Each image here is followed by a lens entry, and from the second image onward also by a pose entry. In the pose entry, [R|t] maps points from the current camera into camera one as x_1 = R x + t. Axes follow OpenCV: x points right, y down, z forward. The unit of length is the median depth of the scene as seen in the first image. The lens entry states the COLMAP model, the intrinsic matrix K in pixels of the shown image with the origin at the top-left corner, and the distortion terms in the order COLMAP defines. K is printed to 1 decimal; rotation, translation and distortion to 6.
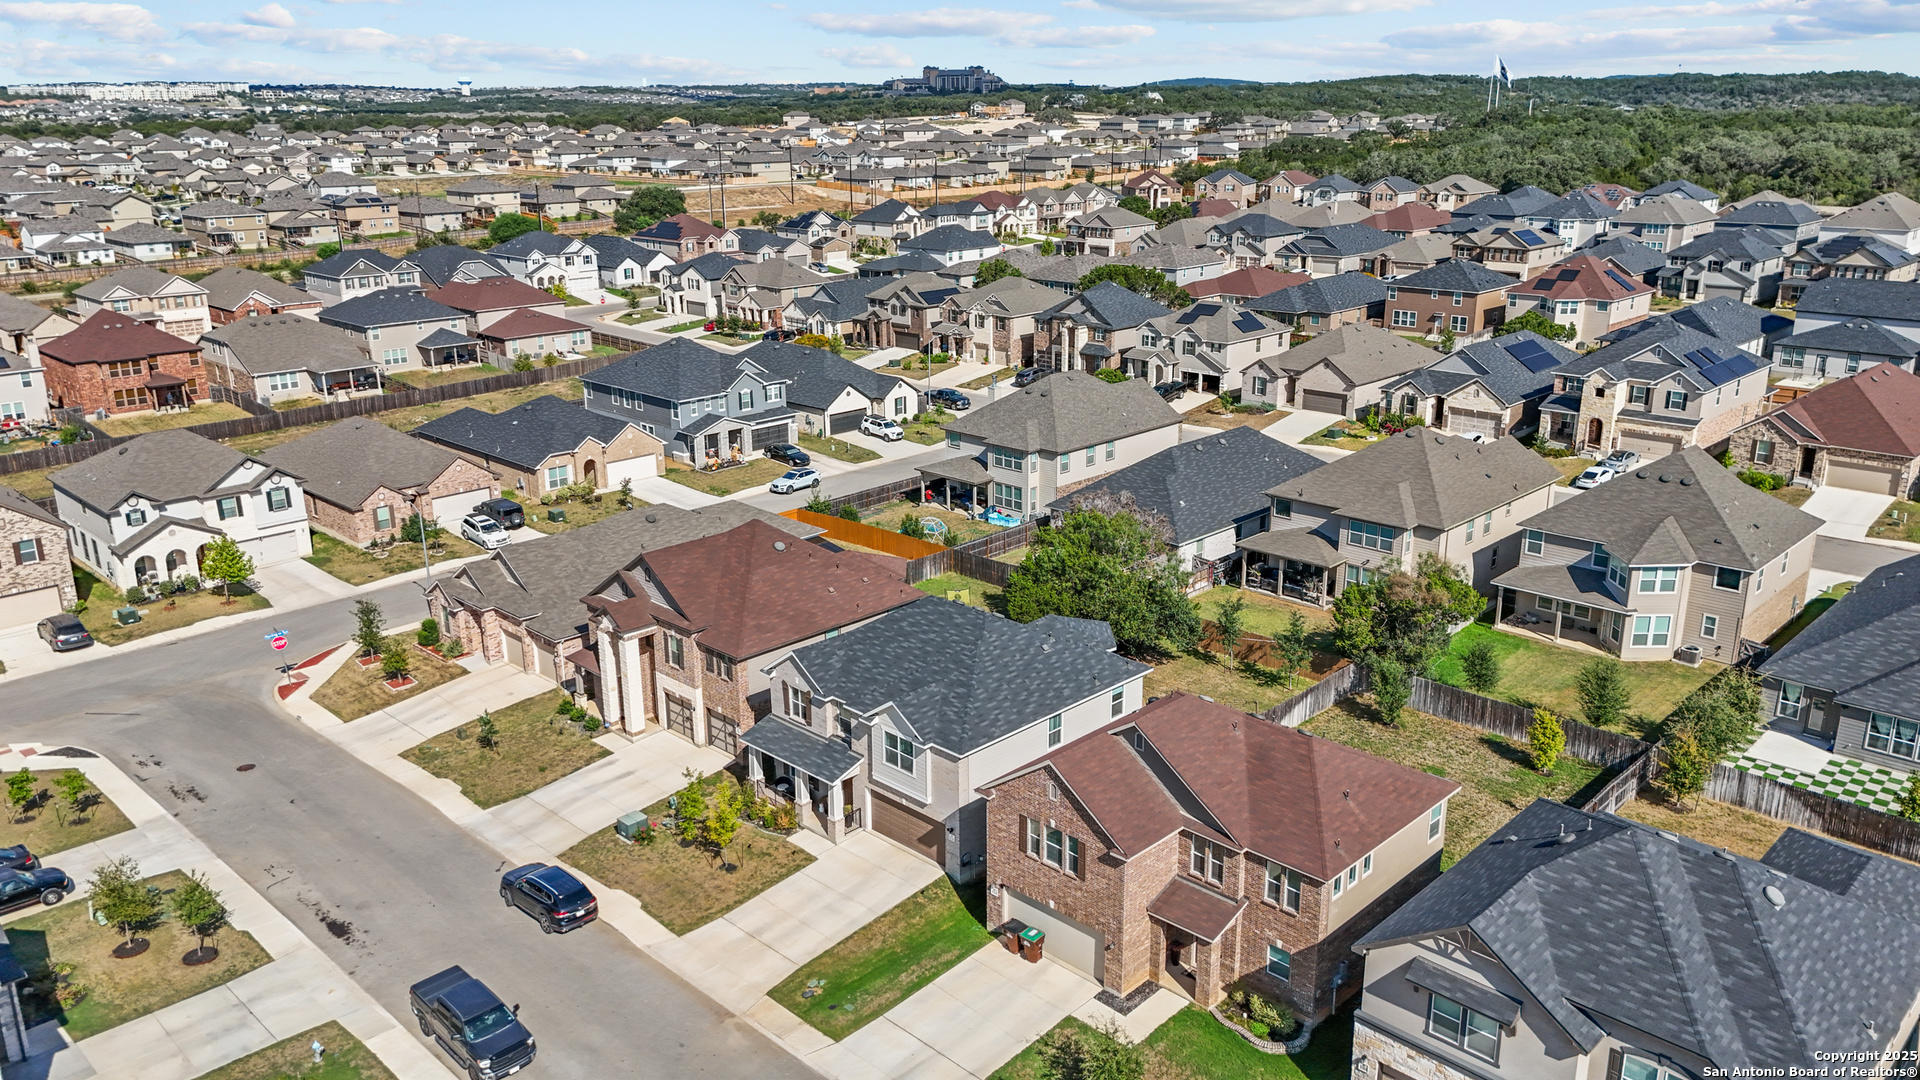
lens RADIAL K [[1416.0, 0, 960.0], [0, 1416.0, 540.0], [0, 0, 1]] dist [0.128143, -0.136935]
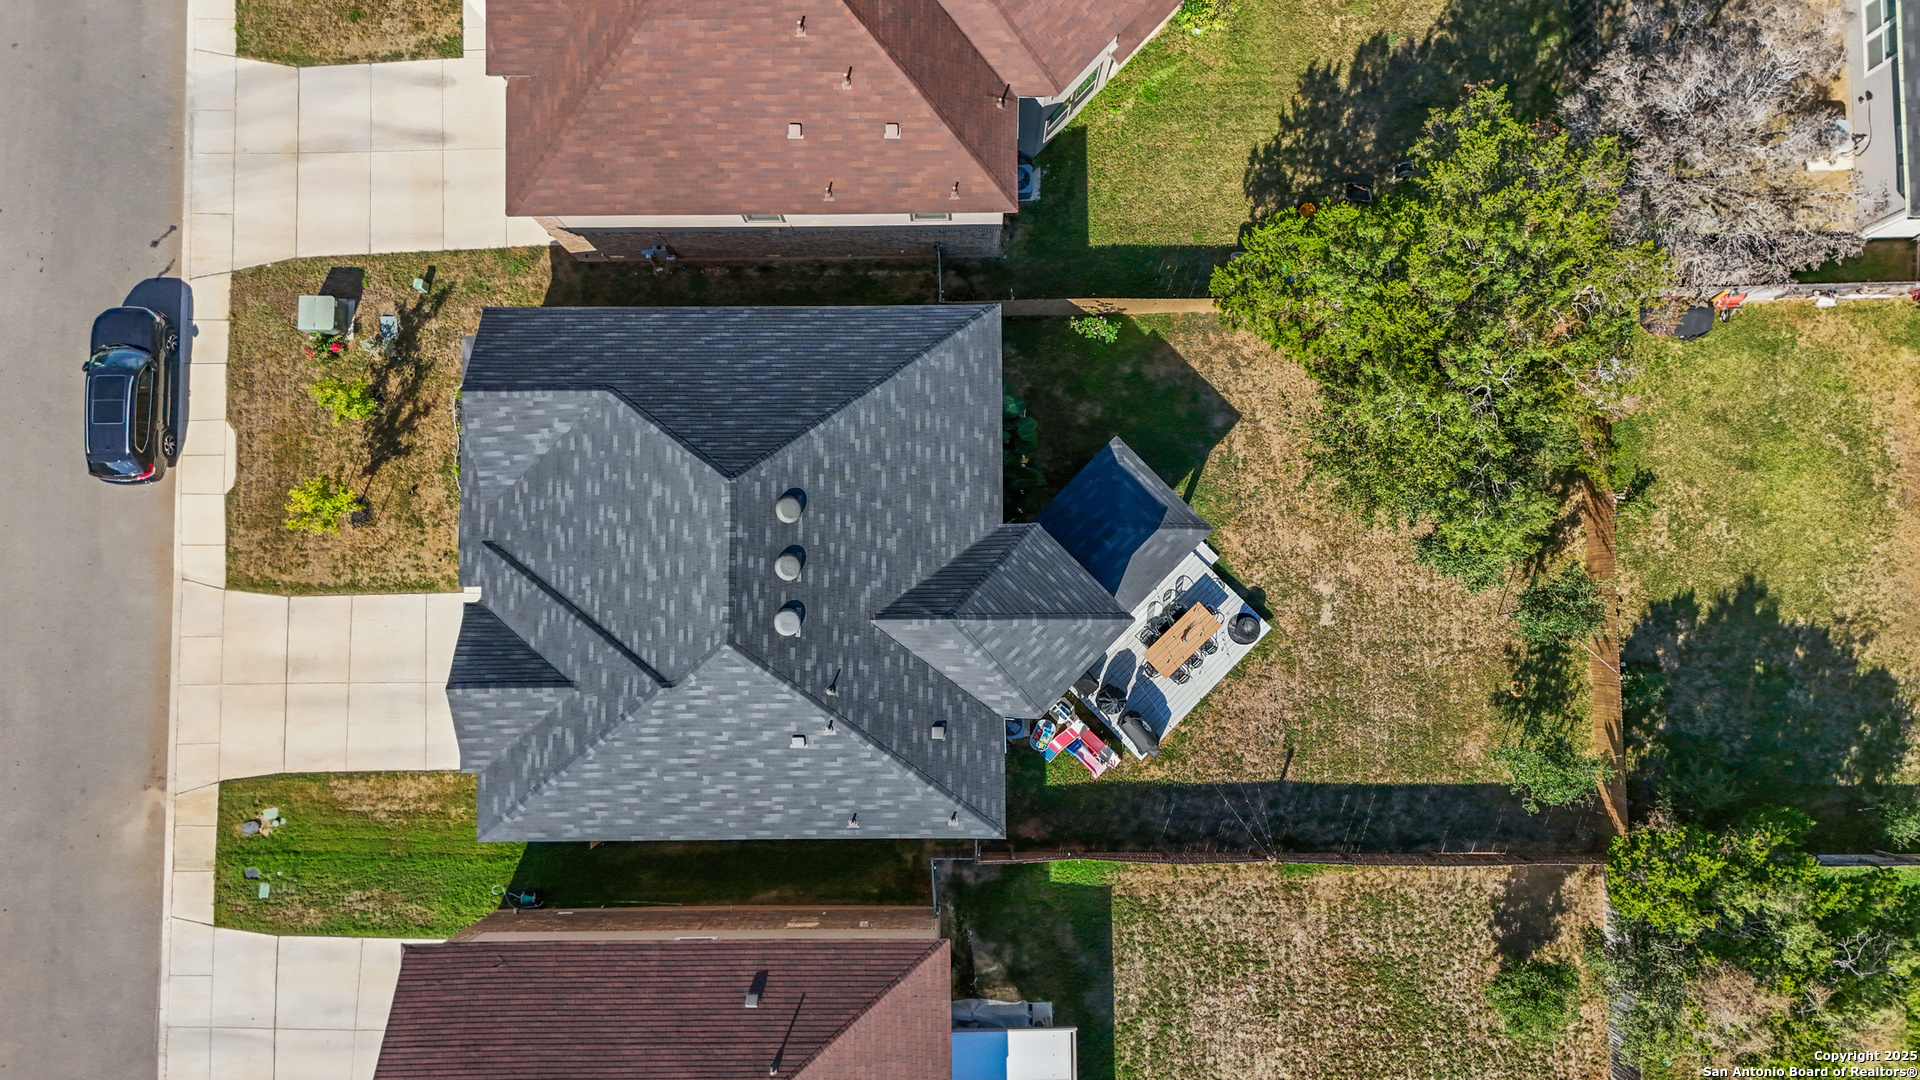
lens RADIAL K [[1416.0, 0, 960.0], [0, 1416.0, 540.0], [0, 0, 1]] dist [0.128143, -0.136935]
pose [[0.711202, 0.701039, -0.052311, 0.089051], [-0.192820, 0.266090, 0.944466, -0.486223], [0.676027, -0.661620, 0.324418, 1.008291]]
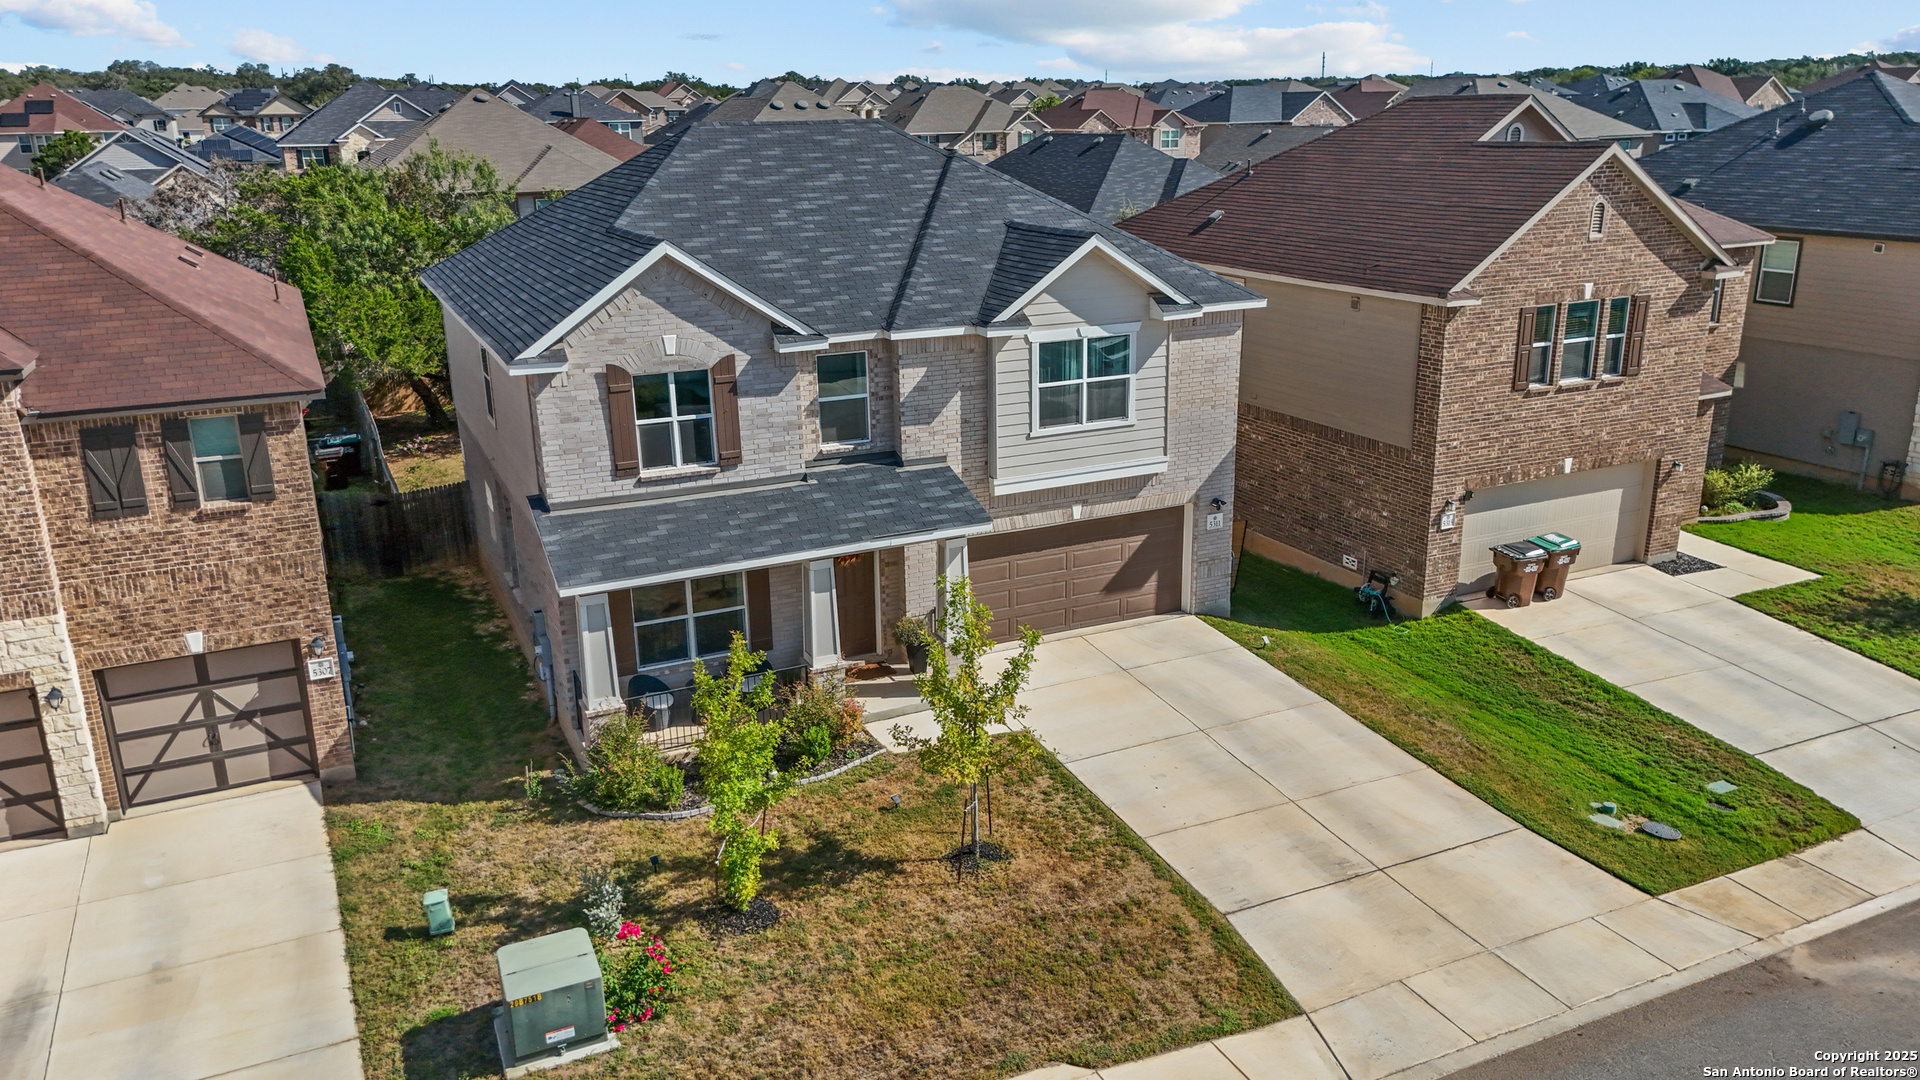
lens RADIAL K [[1416.0, 0, 960.0], [0, 1416.0, 540.0], [0, 0, 1]] dist [0.128143, -0.136935]
pose [[0.343278, -0.268559, 0.900020, -0.443787], [0.293696, 0.940889, 0.168735, 0.117245], [-0.892134, 0.206409, 0.401861, 0.906461]]
